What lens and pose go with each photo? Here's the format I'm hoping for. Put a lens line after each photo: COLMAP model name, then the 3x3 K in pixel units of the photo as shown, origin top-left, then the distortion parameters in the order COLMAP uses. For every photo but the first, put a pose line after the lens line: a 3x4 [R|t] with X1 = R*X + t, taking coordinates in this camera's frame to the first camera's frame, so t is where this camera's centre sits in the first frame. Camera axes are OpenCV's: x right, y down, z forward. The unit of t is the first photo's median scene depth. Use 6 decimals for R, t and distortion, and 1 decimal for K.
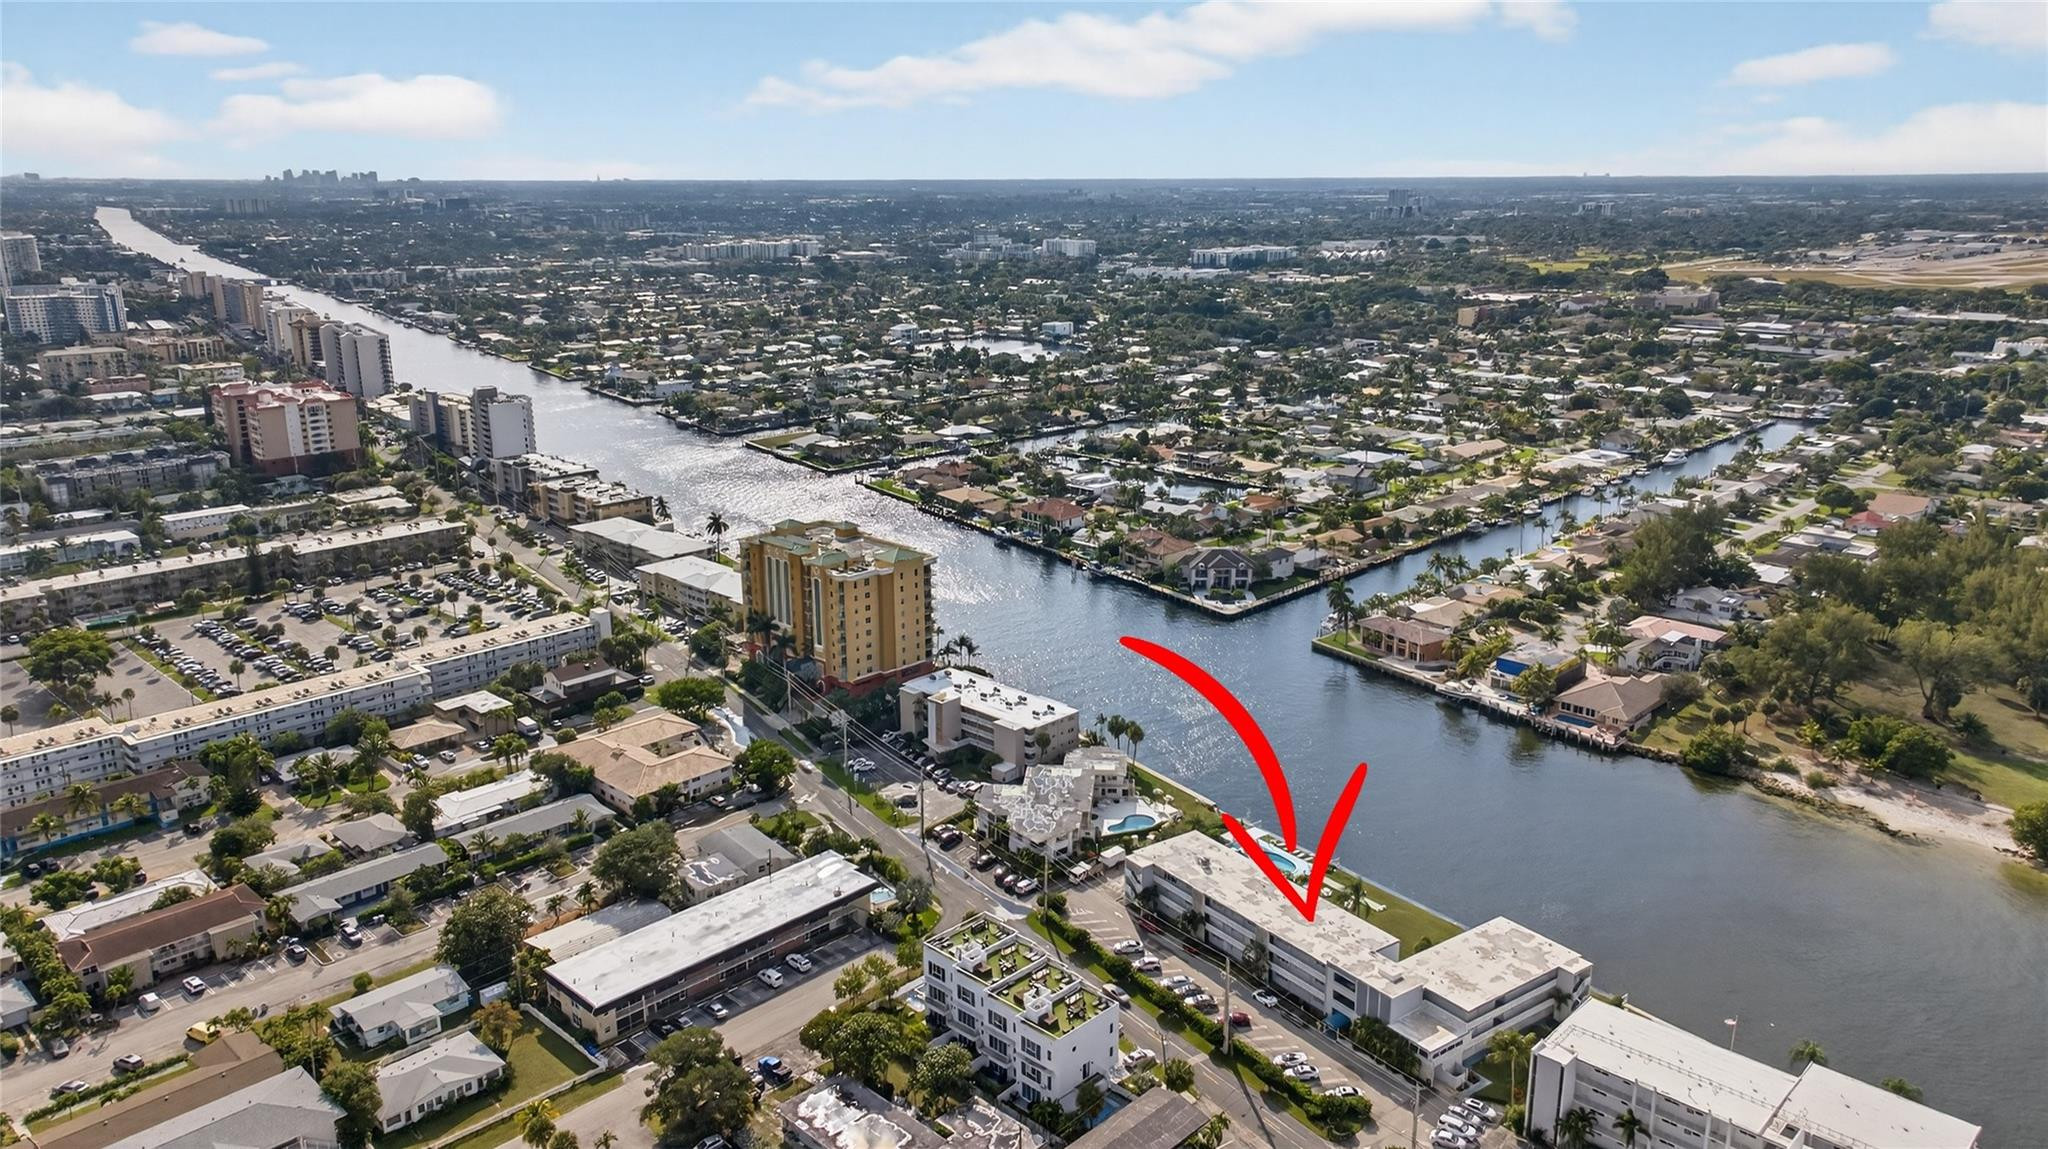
lens RADIAL K [[1438.6, 0, 1024.0], [0, 1438.6, 574.5], [0, 0, 1]] dist [0.007473, -0.005587]
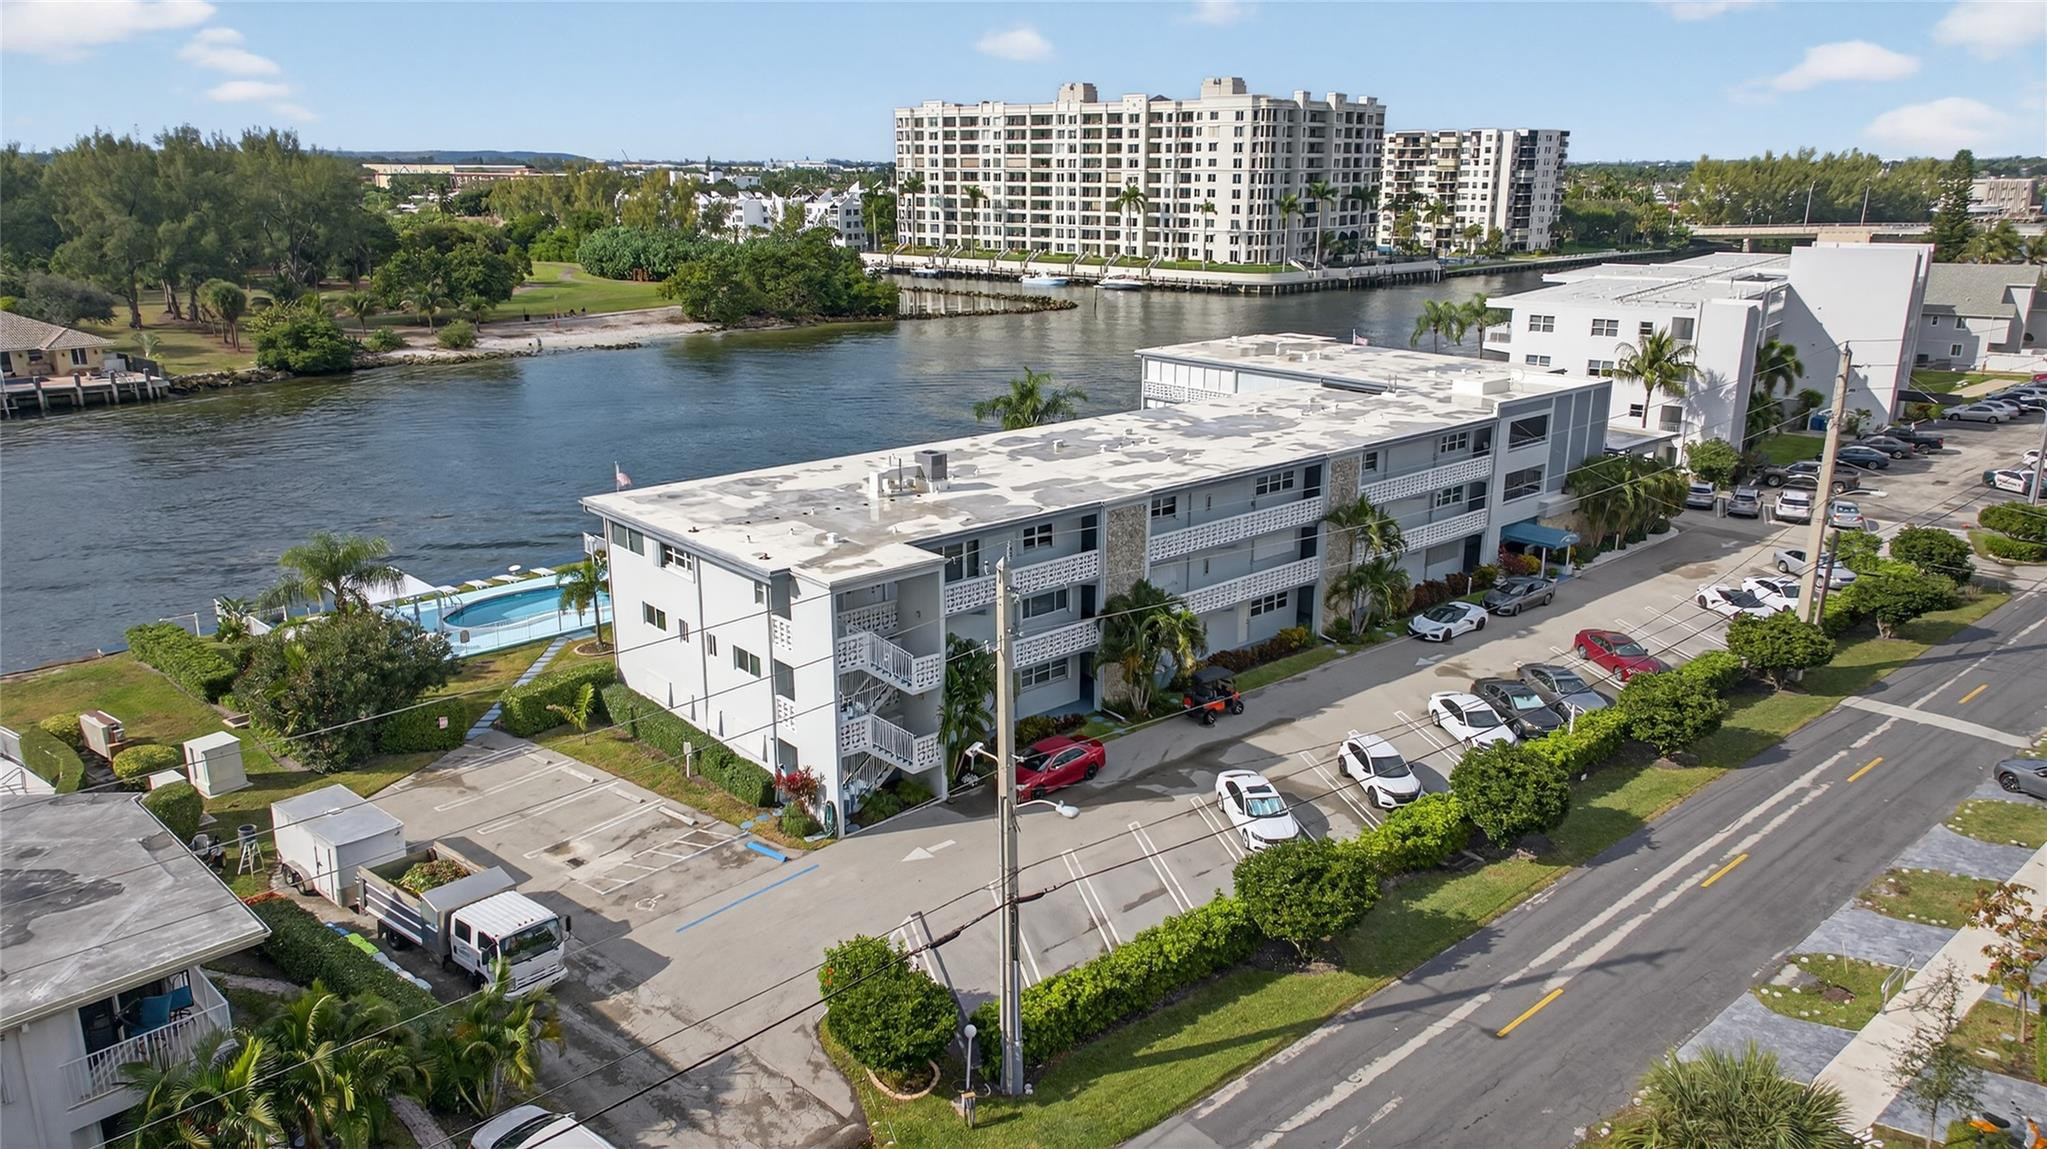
lens RADIAL K [[1408.9, 0, 1019.0], [0, 1408.9, 579.7], [0, 0, 1]] dist [0.026747, -0.009541]
pose [[-0.105581, -0.270174, 0.957005, -0.095105], [0.257269, 0.922197, 0.288730, 0.128277], [-0.960555, 0.276692, -0.027859, 0.833490]]
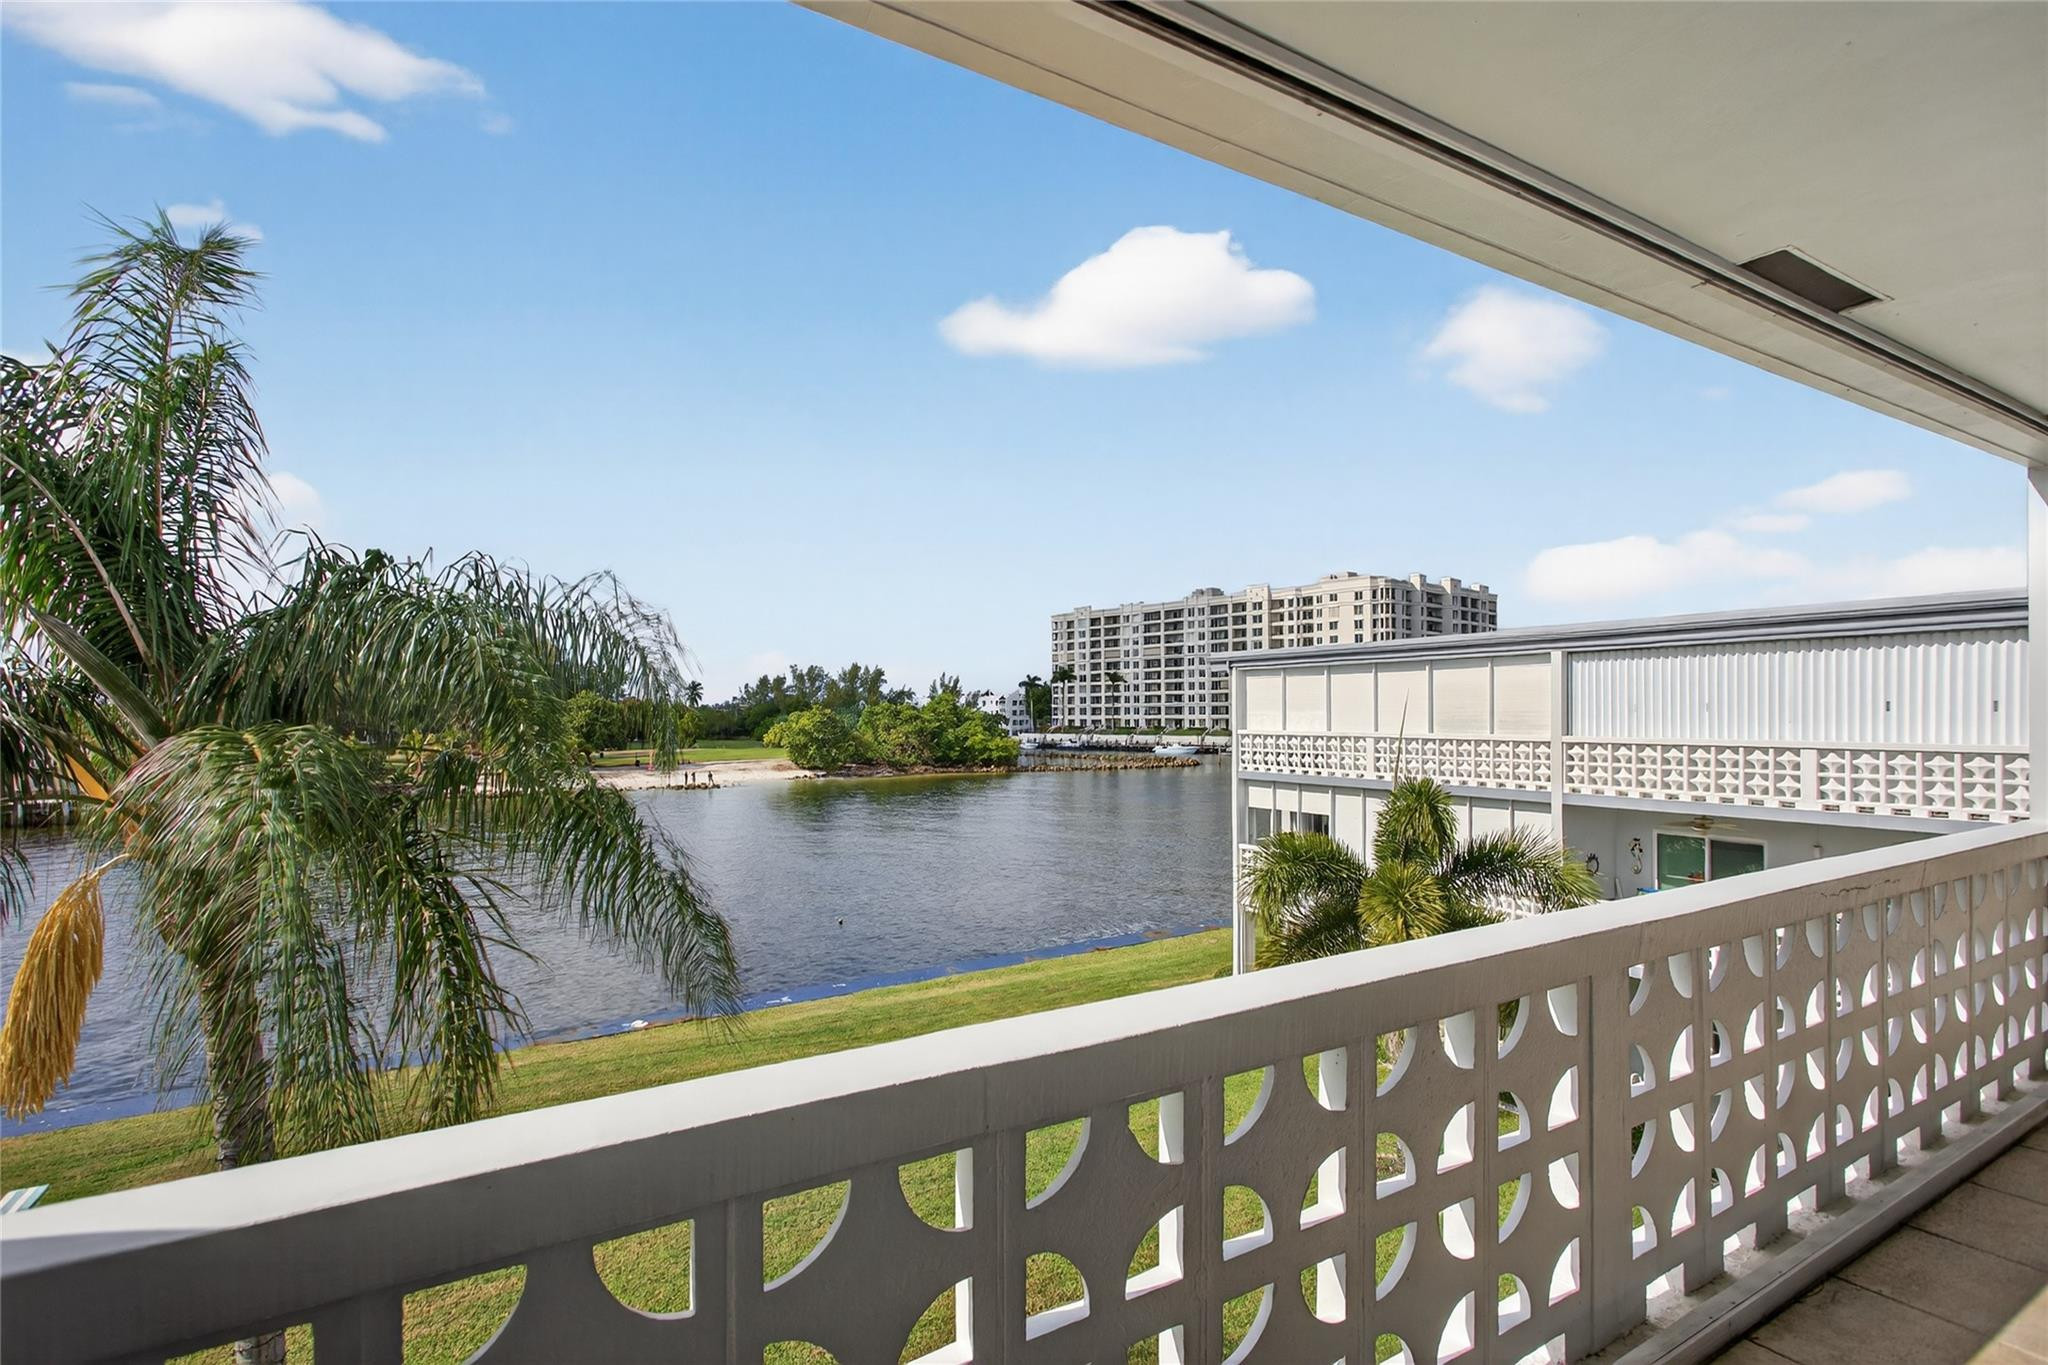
lens RADIAL K [[983.1, 0, 1023.9], [0, 983.1, 718.1], [0, 0, 1]] dist [-0.002217, 0.000424]
pose [[0.059362, 0.005486, 0.998221, 0.162088], [0.264018, 0.964289, -0.021000, 0.187505], [-0.962689, 0.264795, 0.055794, 0.793214]]
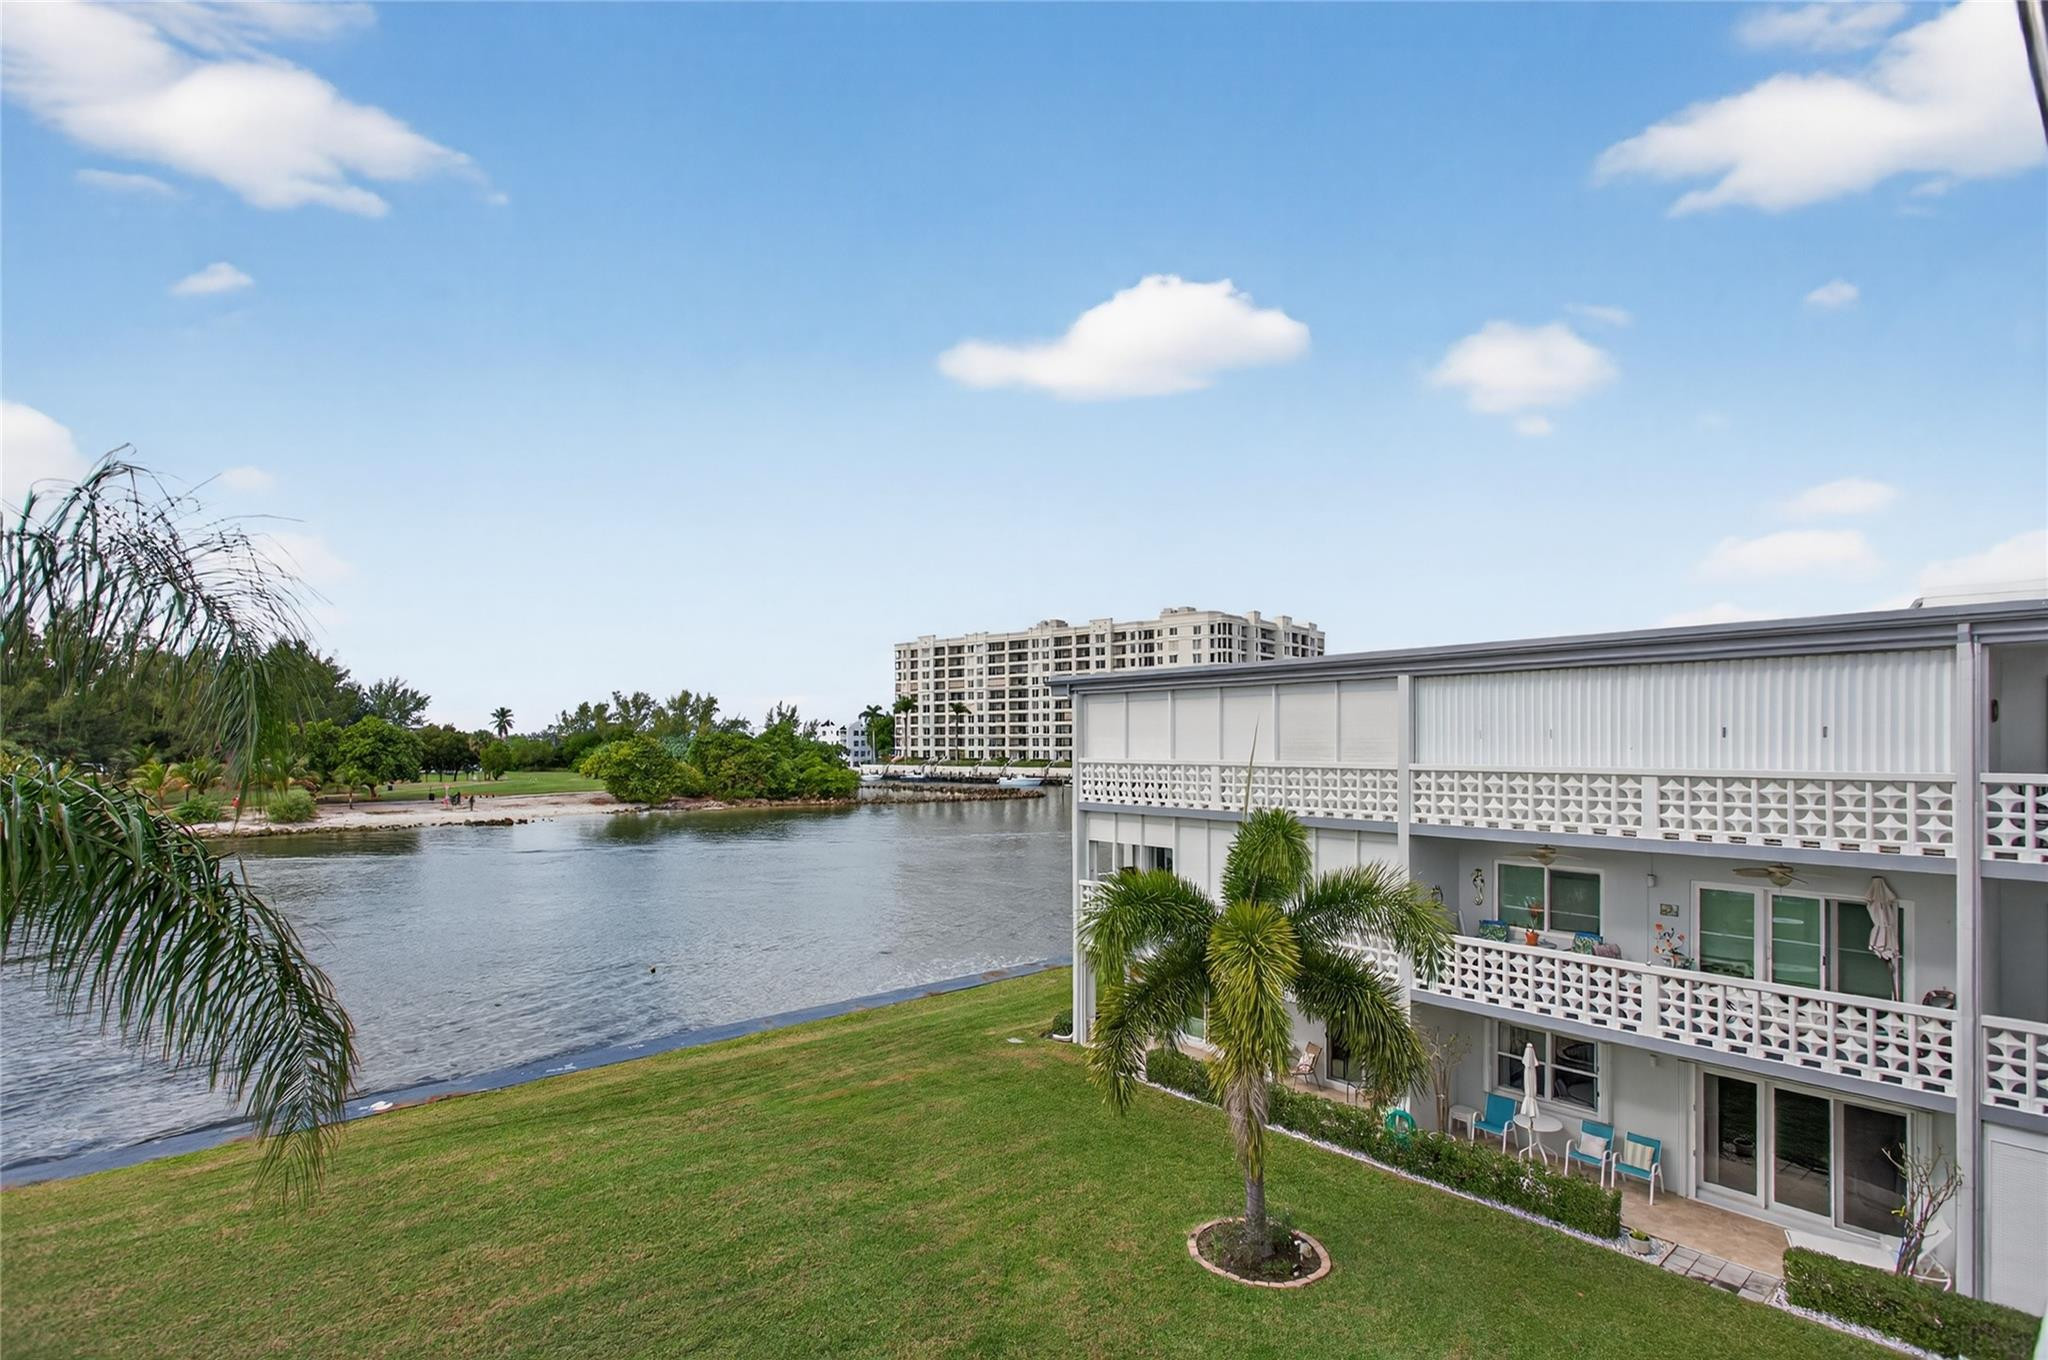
lens RADIAL K [[992.3, 0, 1020.2], [0, 992.3, 748.1], [0, 0, 1]] dist [-0.007813, 0.001752]
pose [[-0.093311, 0.007070, 0.995612, 0.169004], [0.260917, 0.965201, 0.017599, 0.188225], [-0.960841, 0.261414, -0.091908, 0.792039]]
